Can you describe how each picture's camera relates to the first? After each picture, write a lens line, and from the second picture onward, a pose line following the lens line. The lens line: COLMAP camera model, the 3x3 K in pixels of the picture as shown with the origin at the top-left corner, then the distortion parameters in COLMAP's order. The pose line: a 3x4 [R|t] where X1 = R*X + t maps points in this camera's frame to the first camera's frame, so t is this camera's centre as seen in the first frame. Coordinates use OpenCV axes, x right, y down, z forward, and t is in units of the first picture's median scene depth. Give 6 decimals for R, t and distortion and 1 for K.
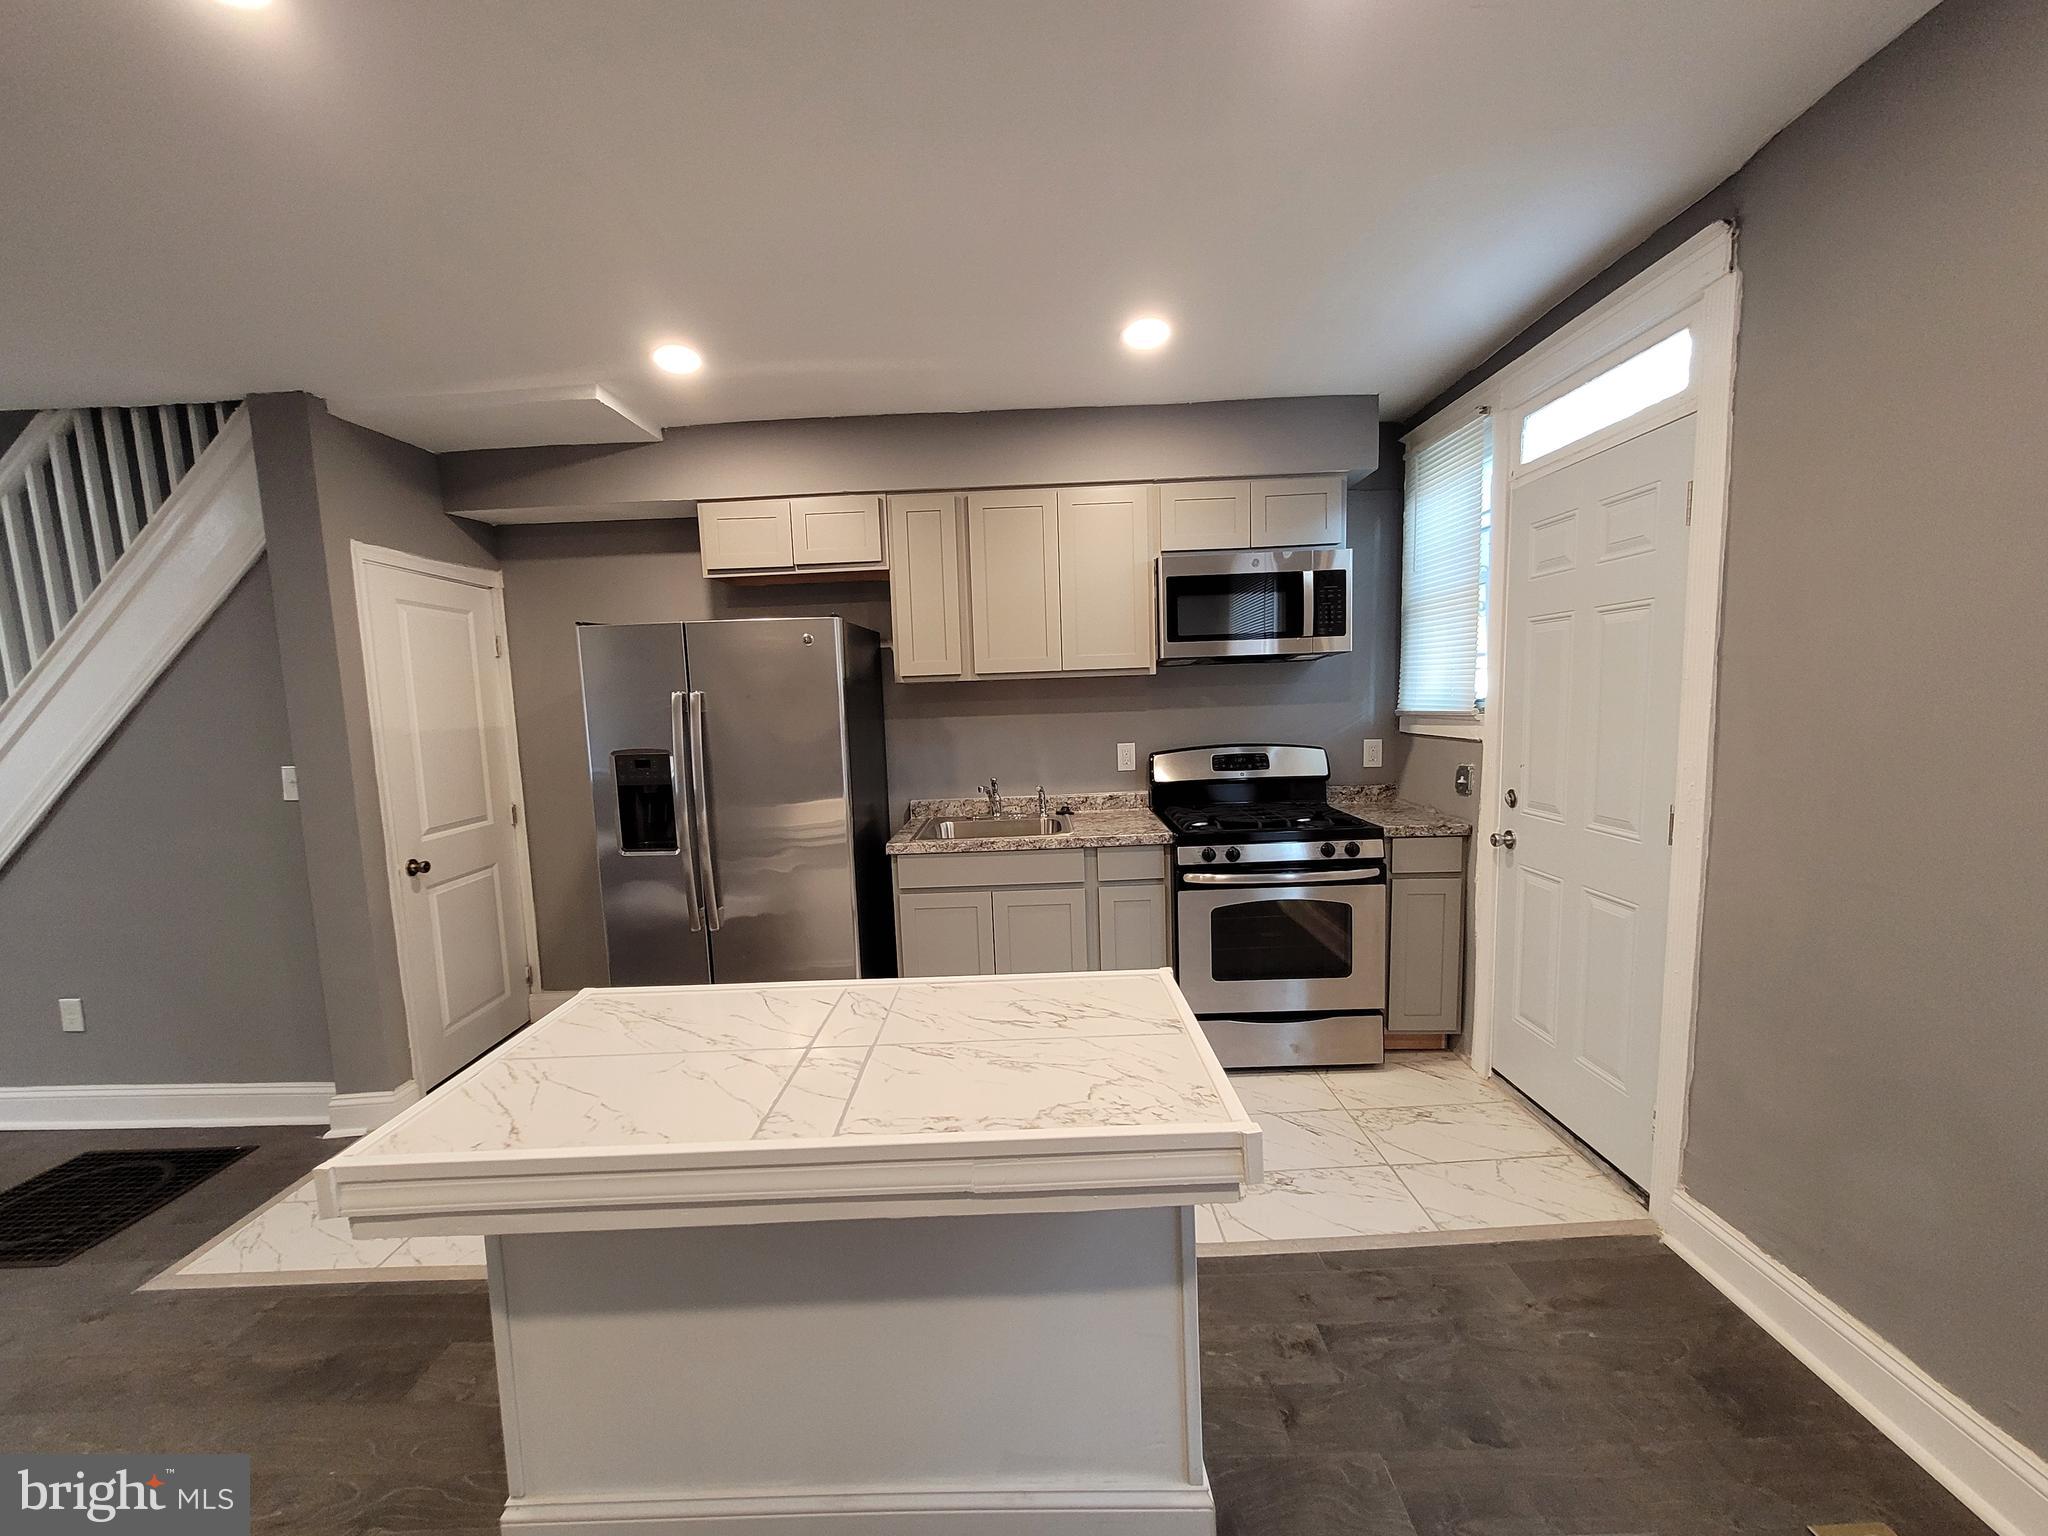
lens RADIAL K [[800.9, 0, 1019.4], [0, 800.9, 774.3], [0, 0, 1]] dist [0.000618, -0.000065]
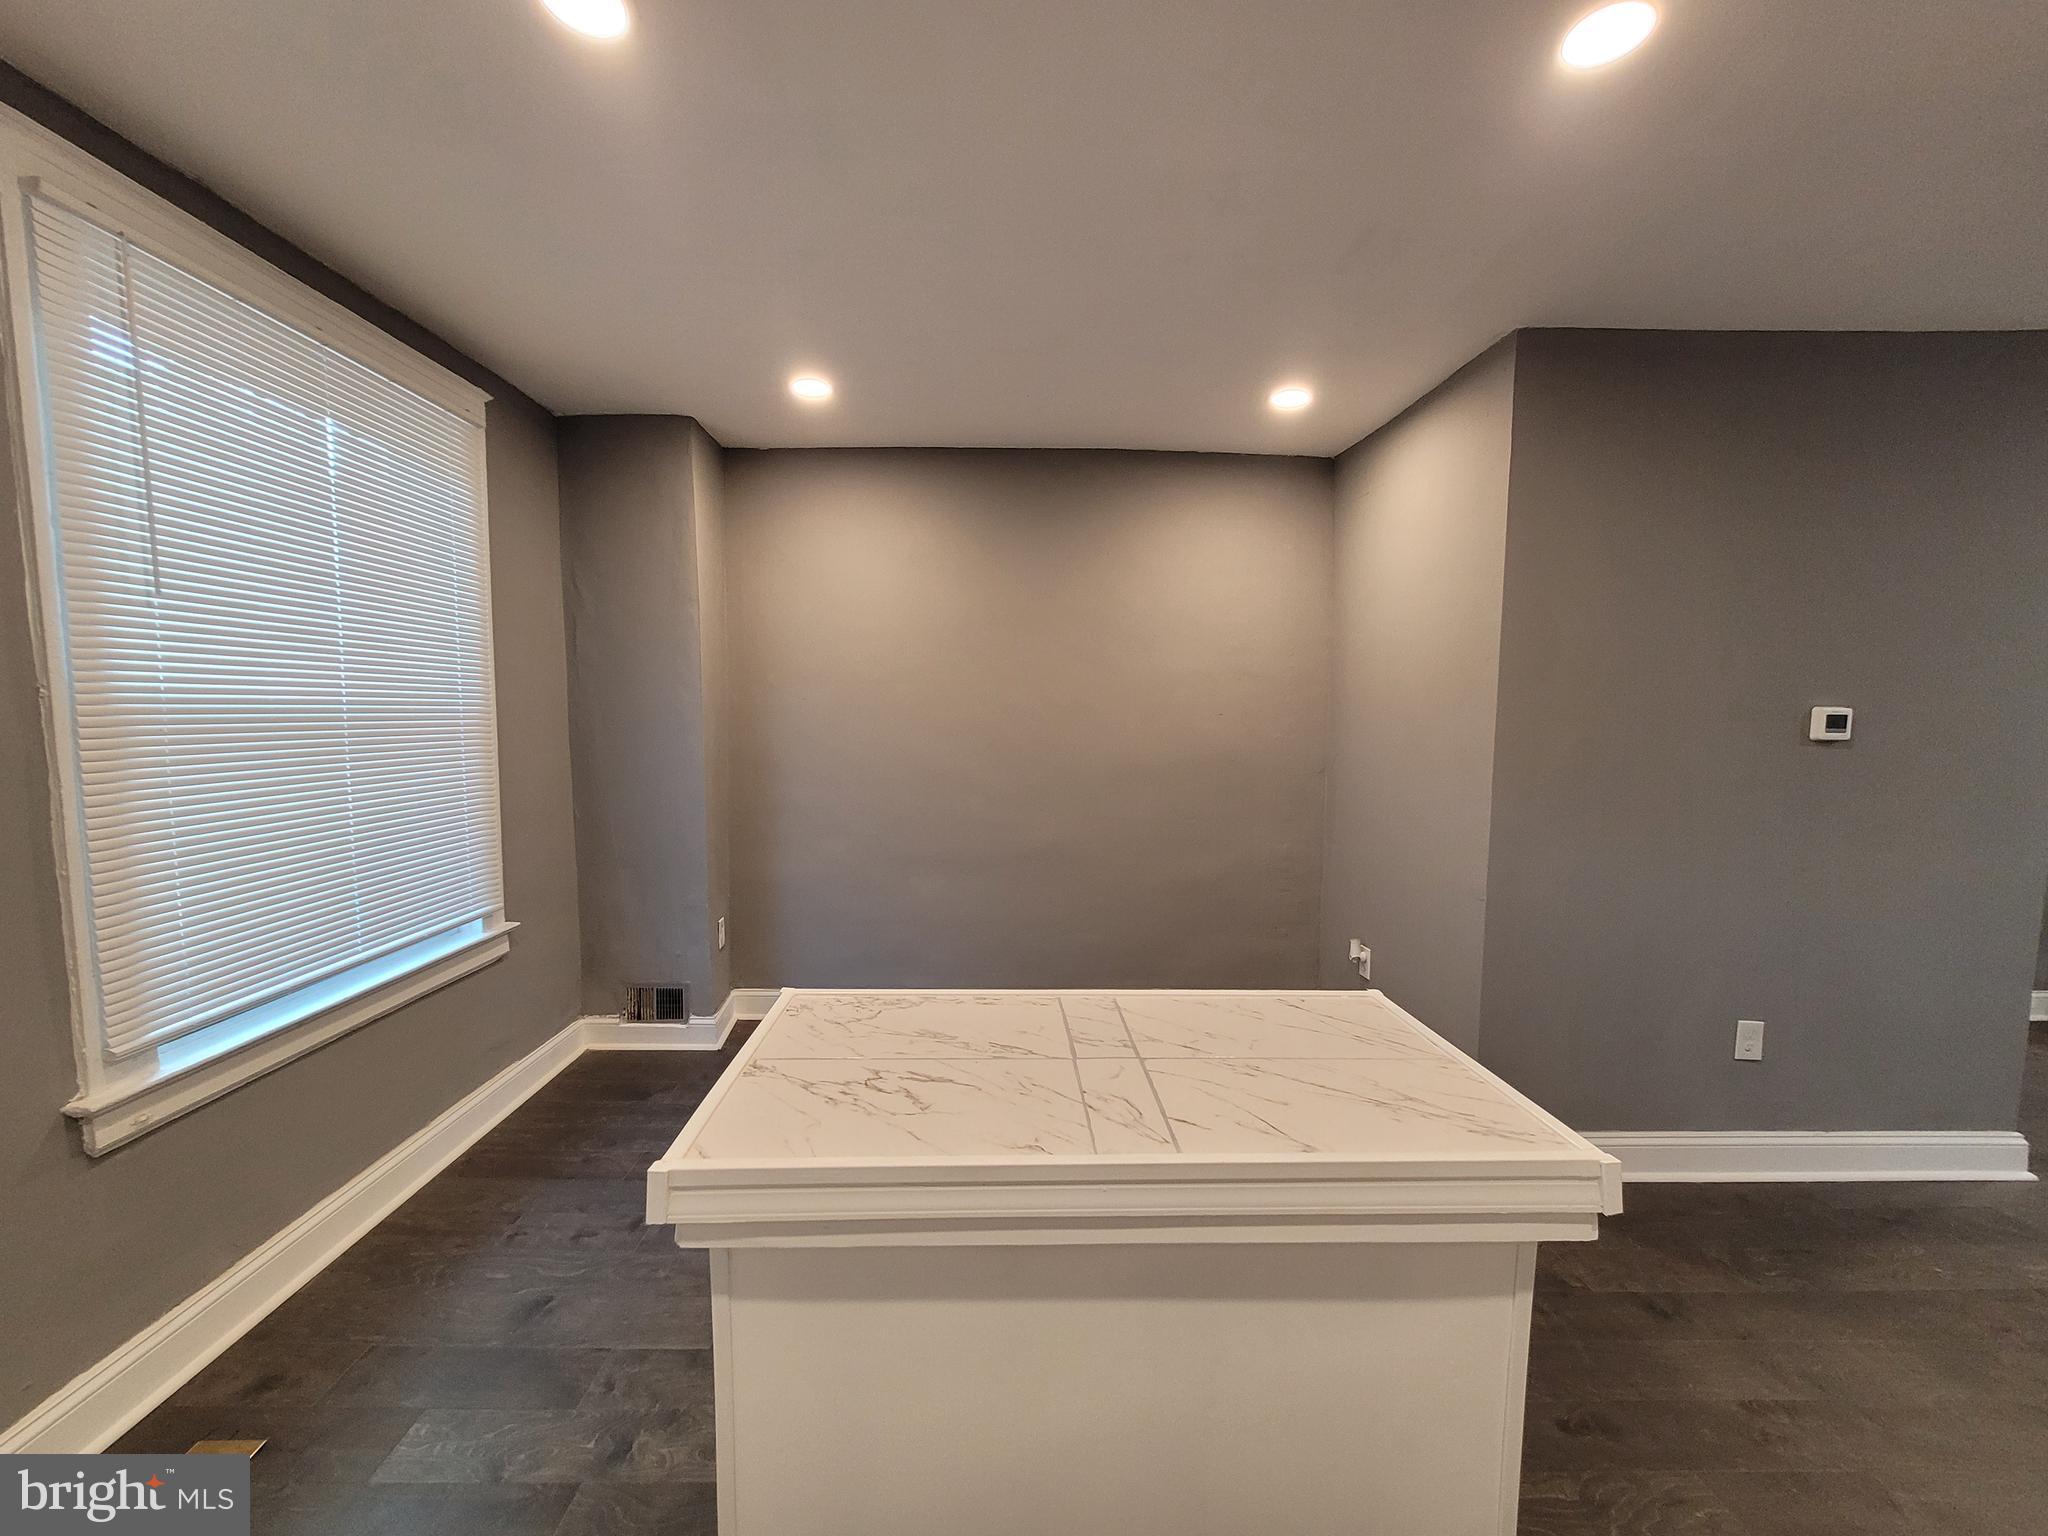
lens RADIAL K [[800.9, 0, 1020.0], [0, 800.9, 782.9], [0, 0, 1]] dist [0.000618, -0.000065]
pose [[-0.998664, 0.031785, -0.040745, -0.085967], [0.023893, 0.983137, 0.181302, -0.172048], [0.045821, 0.180086, -0.982583, 1.887776]]
